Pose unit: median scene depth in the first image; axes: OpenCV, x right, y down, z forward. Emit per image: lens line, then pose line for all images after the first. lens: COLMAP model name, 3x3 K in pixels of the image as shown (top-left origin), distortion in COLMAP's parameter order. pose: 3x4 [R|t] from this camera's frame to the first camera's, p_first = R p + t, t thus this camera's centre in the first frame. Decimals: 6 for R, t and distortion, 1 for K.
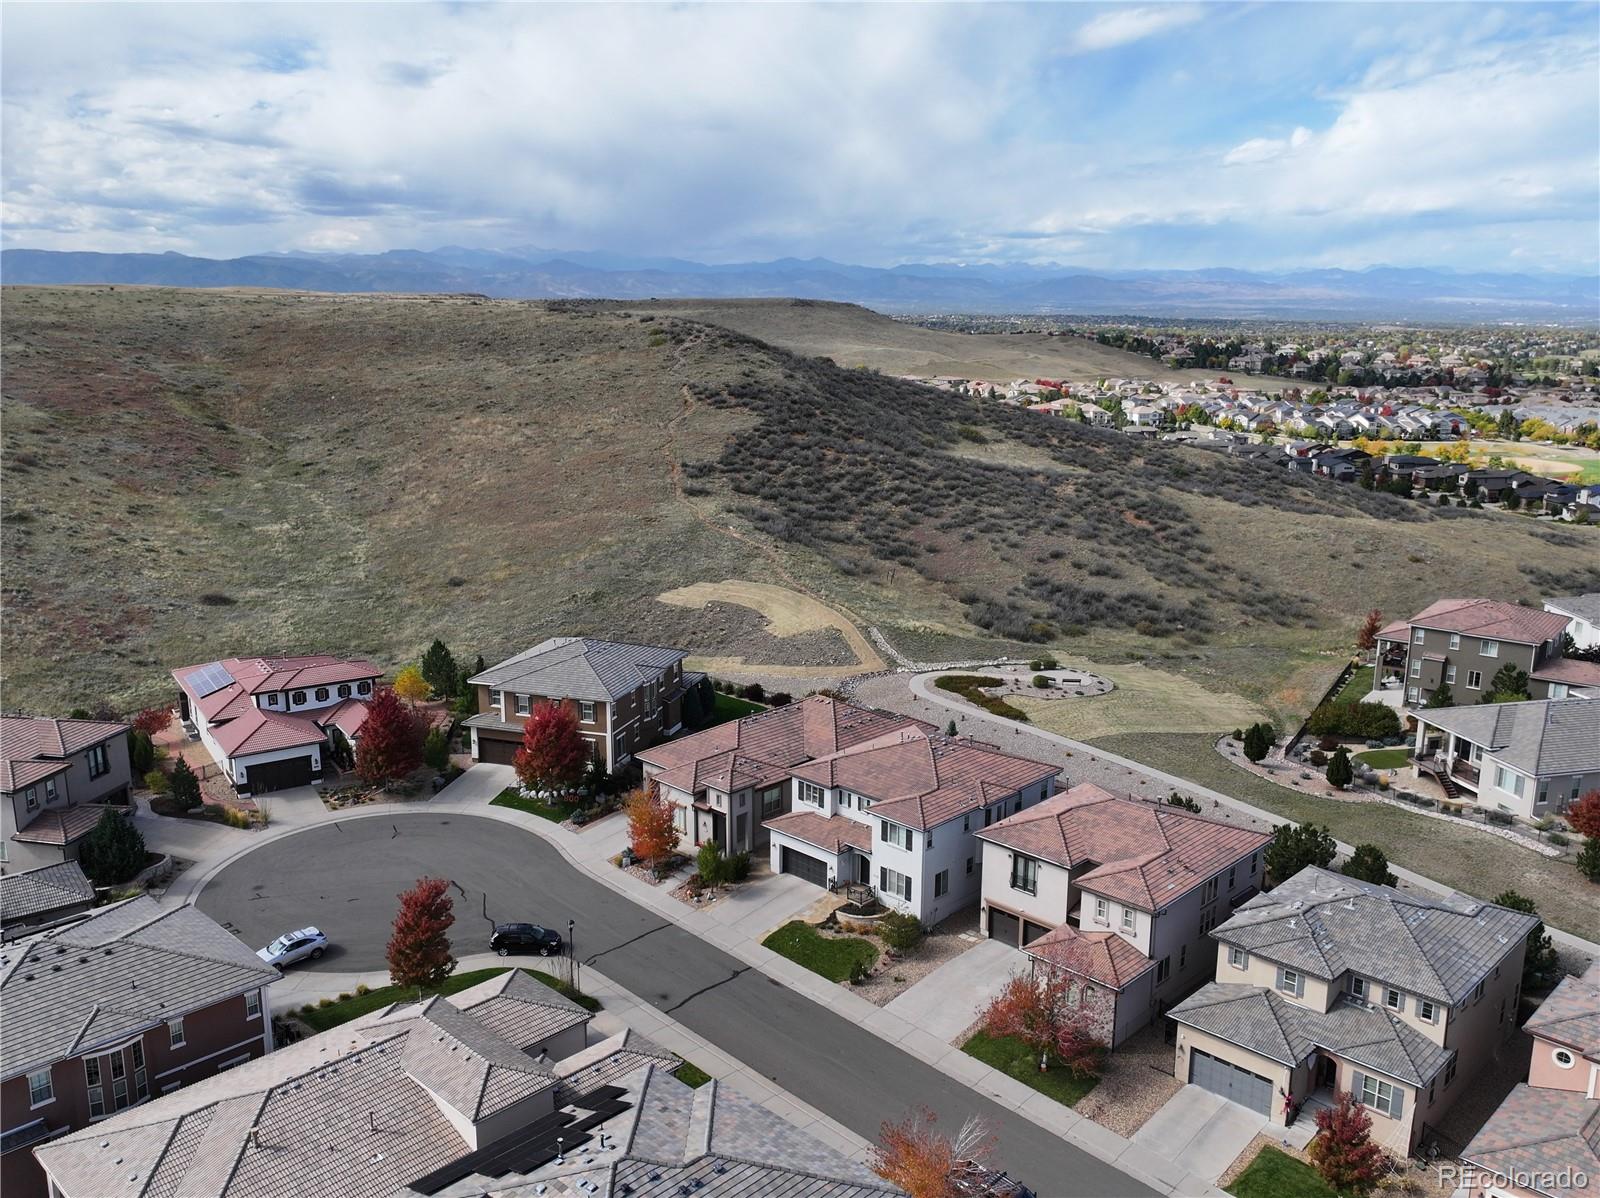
lens RADIAL K [[1326.8, 0, 800.0], [0, 1326.8, 599.0], [0, 0, 1]] dist [0.003475, -0.003152]
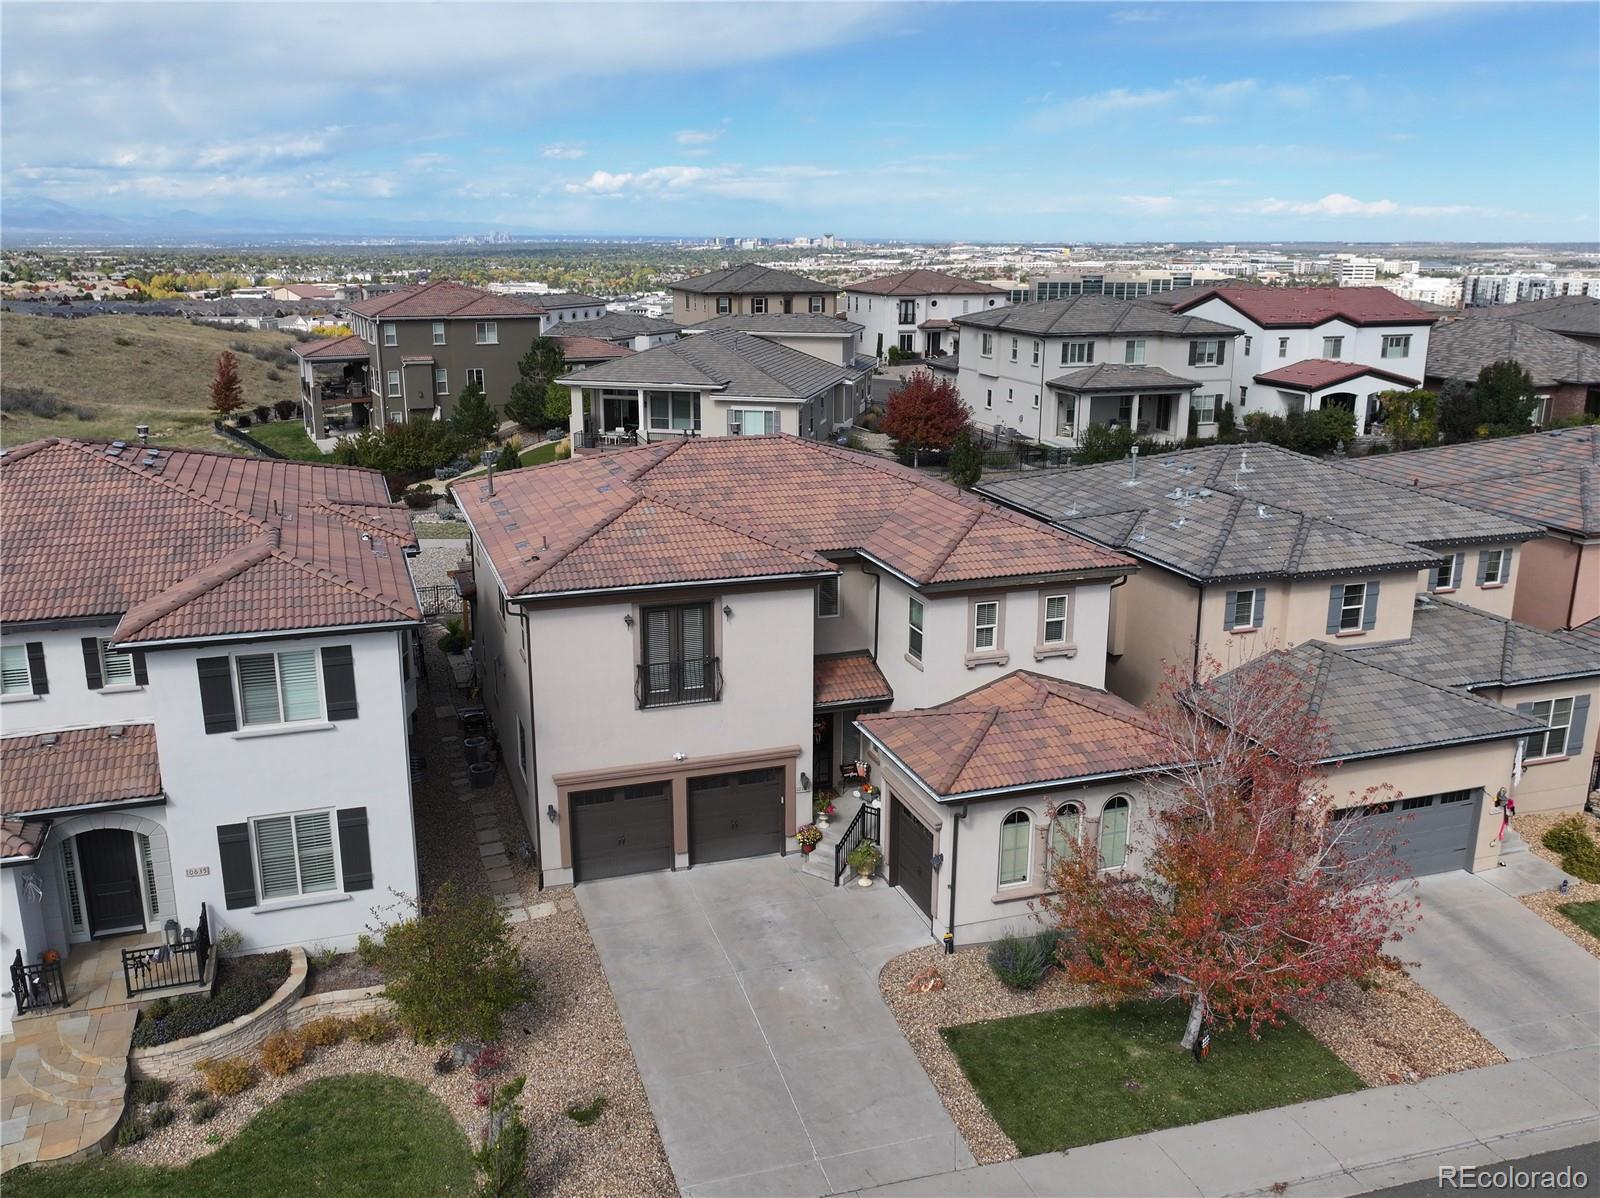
lens RADIAL K [[1347.4, 0, 800.0], [0, 1347.4, 599.0], [0, 0, 1]] dist [0.000844, -0.001683]
pose [[0.450848, -0.241434, 0.859329, -0.076606], [0.194841, 0.966128, 0.169216, 0.084372], [-0.871076, 0.091142, 0.482618, 0.486766]]
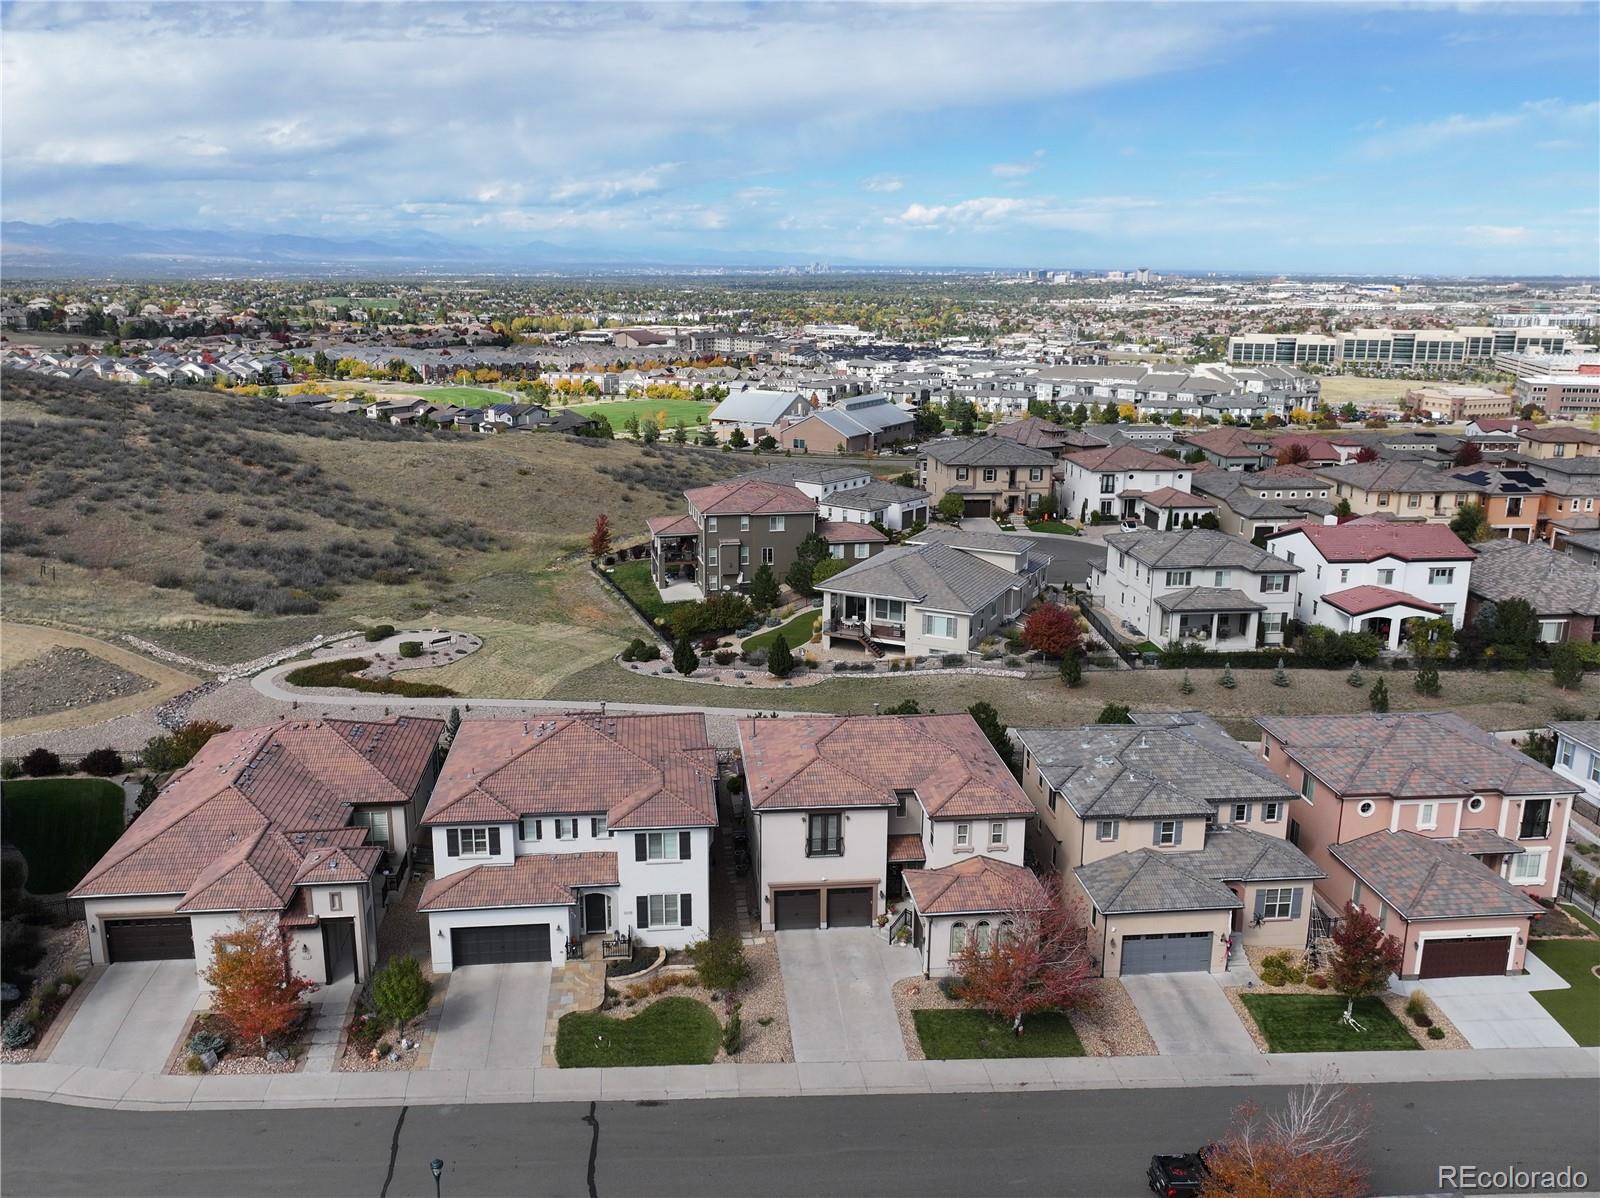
lens RADIAL K [[1318.5, 0, 800.0], [0, 1318.5, 599.0], [0, 0, 1]] dist [-0.000182, 0.008433]
pose [[0.639306, -0.192495, 0.744469, -0.254606], [0.167135, 0.979799, 0.109818, -0.016007], [-0.750569, 0.054219, 0.658564, 0.288310]]
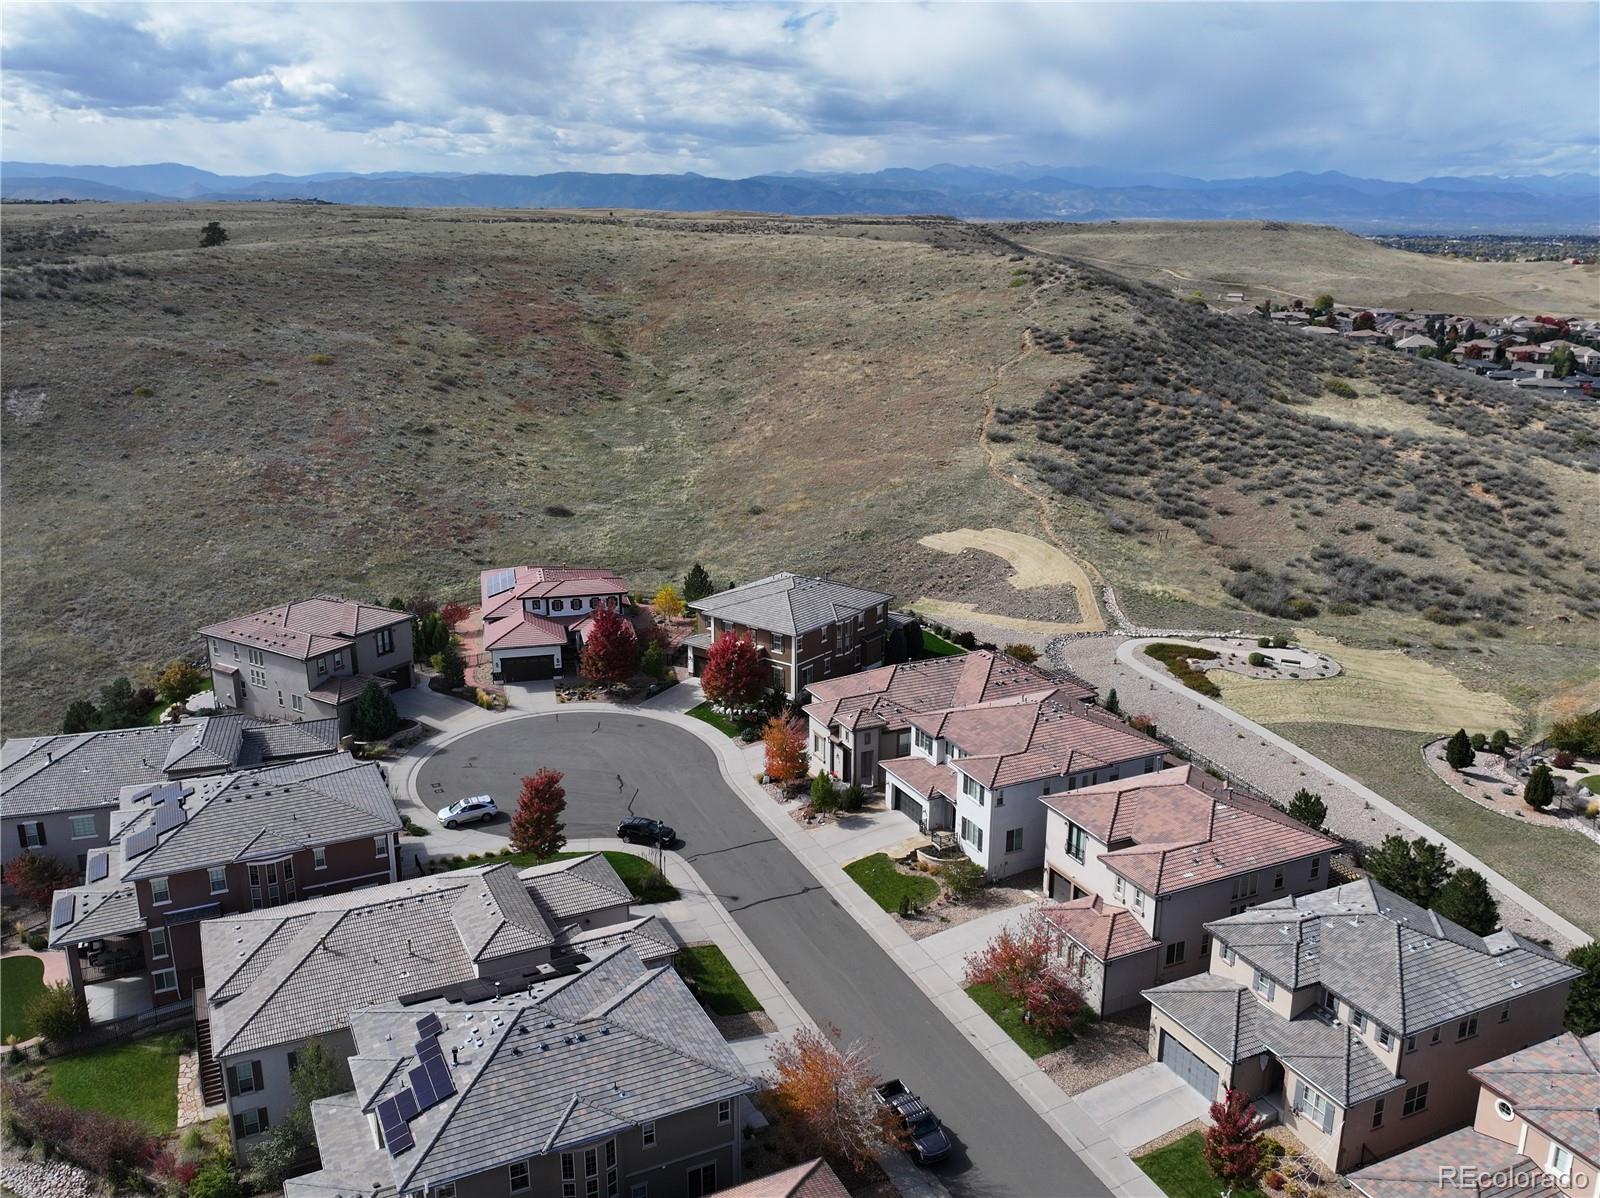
lens RADIAL K [[1318.5, 0, 800.0], [0, 1318.5, 599.0], [0, 0, 1]] dist [-0.000182, 0.008433]
pose [[0.941147, 0.093874, -0.324699, 0.173834], [-0.074723, 0.994675, 0.070985, -0.025700], [0.329634, -0.042545, 0.943150, -0.028395]]
